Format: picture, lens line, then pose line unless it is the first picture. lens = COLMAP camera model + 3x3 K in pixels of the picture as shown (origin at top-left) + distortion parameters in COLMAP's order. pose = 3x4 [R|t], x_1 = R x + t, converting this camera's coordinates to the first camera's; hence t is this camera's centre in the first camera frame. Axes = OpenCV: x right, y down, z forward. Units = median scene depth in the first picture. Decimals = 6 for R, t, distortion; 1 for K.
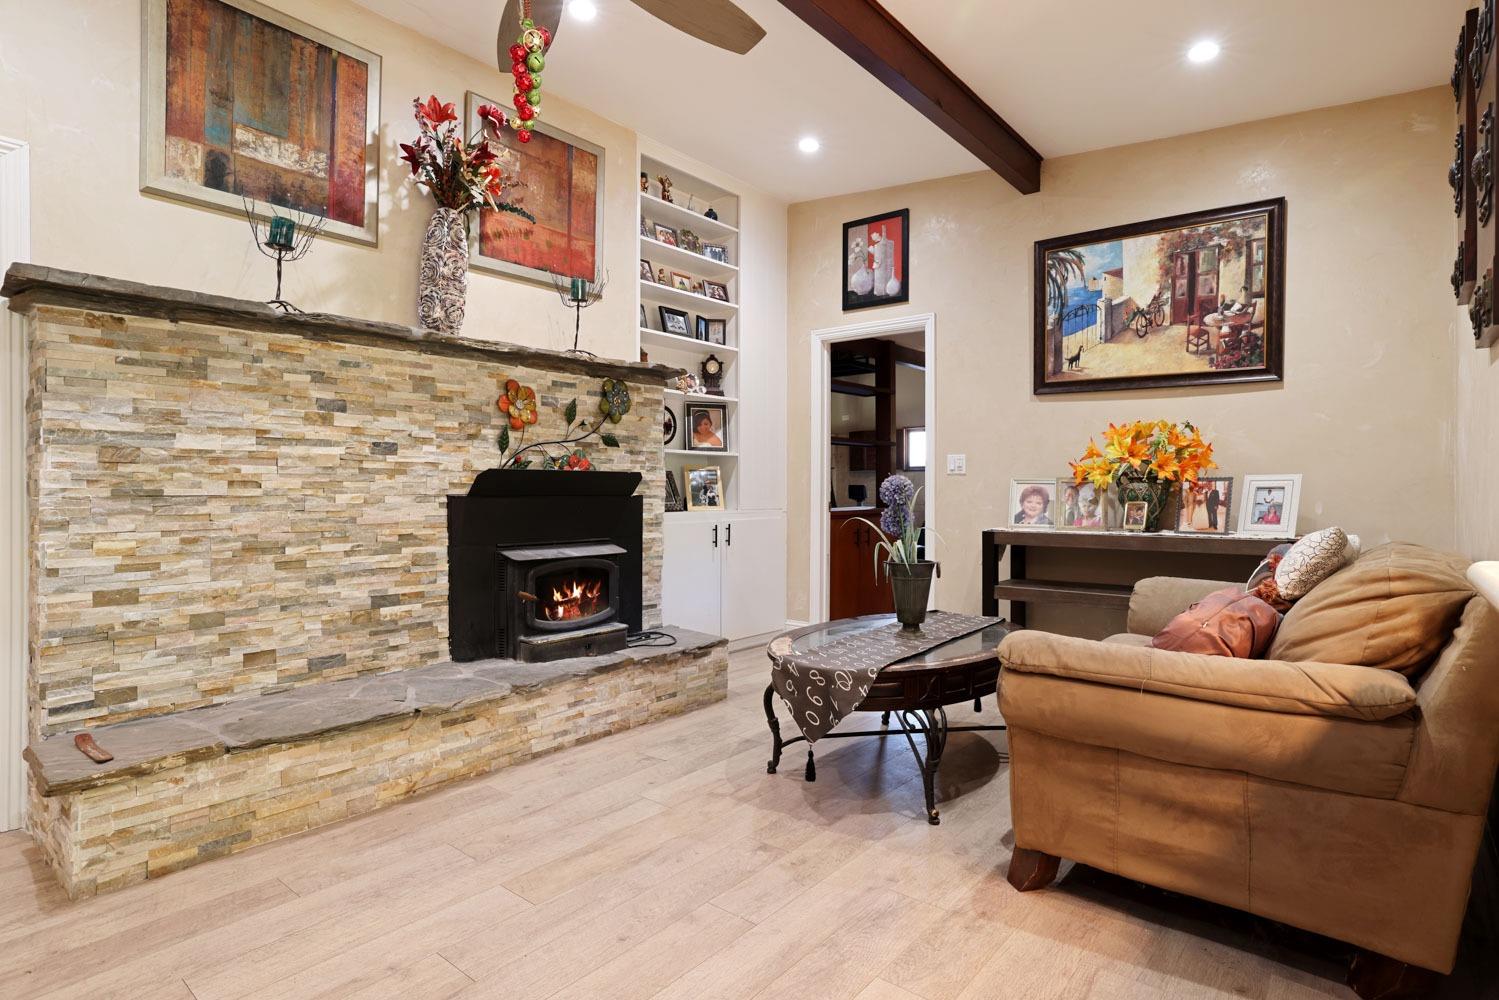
lens RADIAL K [[787.5, 0, 745.8], [0, 787.5, 488.3], [0, 0, 1]] dist [-0.003853, 0.002883]
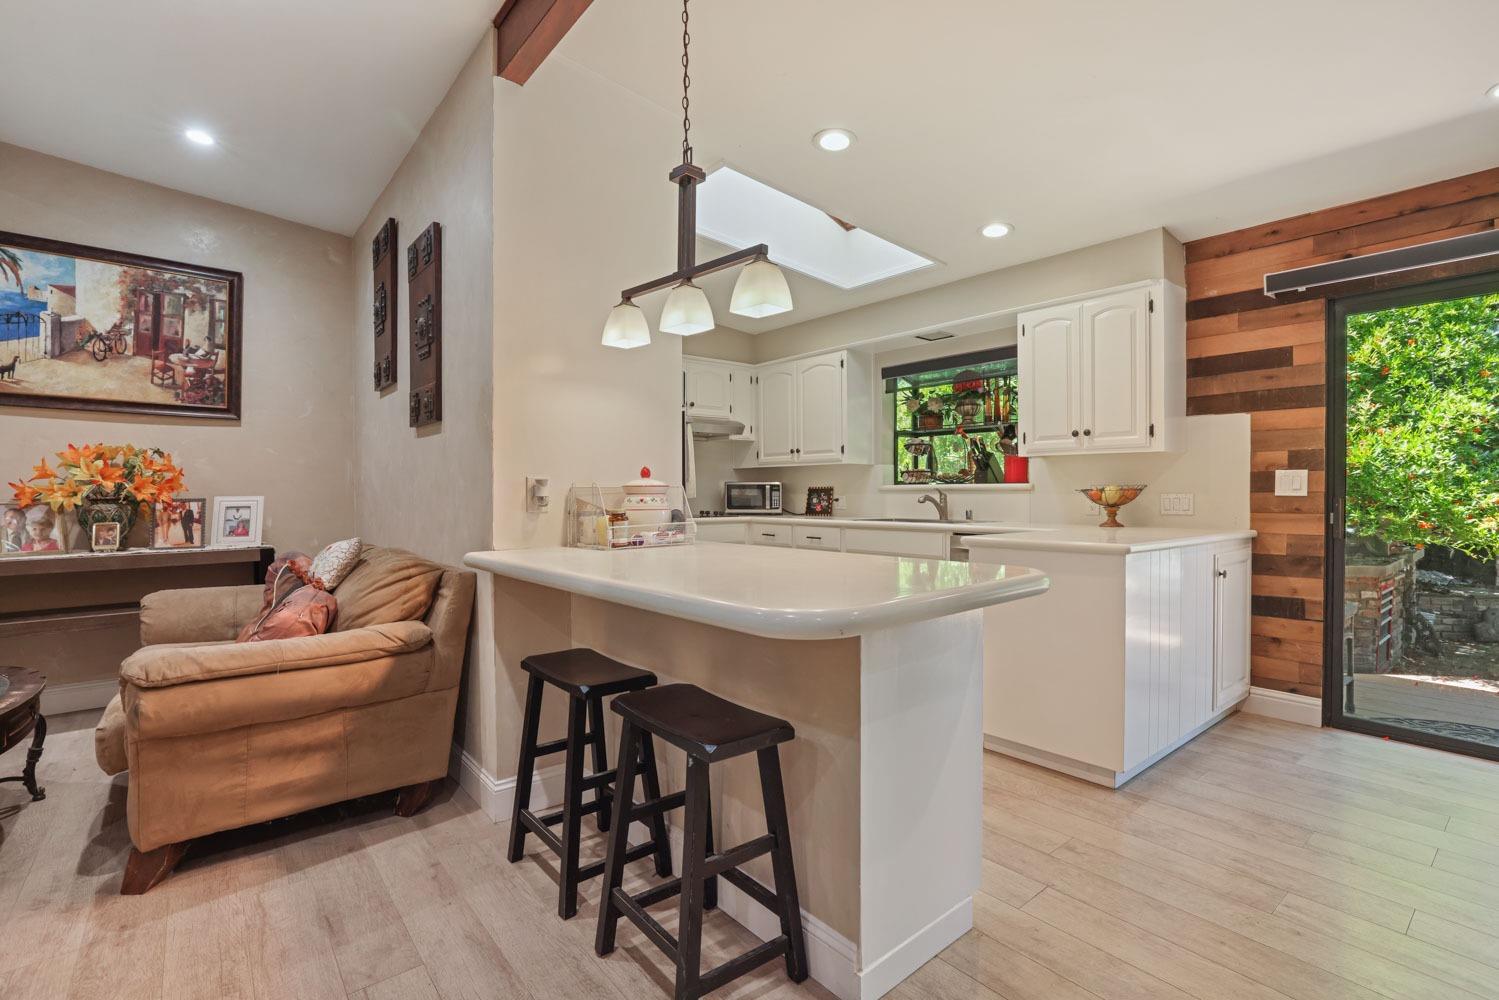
lens RADIAL K [[690.9, 0, 748.7], [0, 690.9, 497.0], [0, 0, 1]] dist [0.023702, 0.000847]
pose [[0.199433, -0.008391, 0.979876, -0.355888], [0.001677, 0.999965, 0.008222, -0.033711], [-0.979910, 0.000003, 0.199440, -0.012137]]
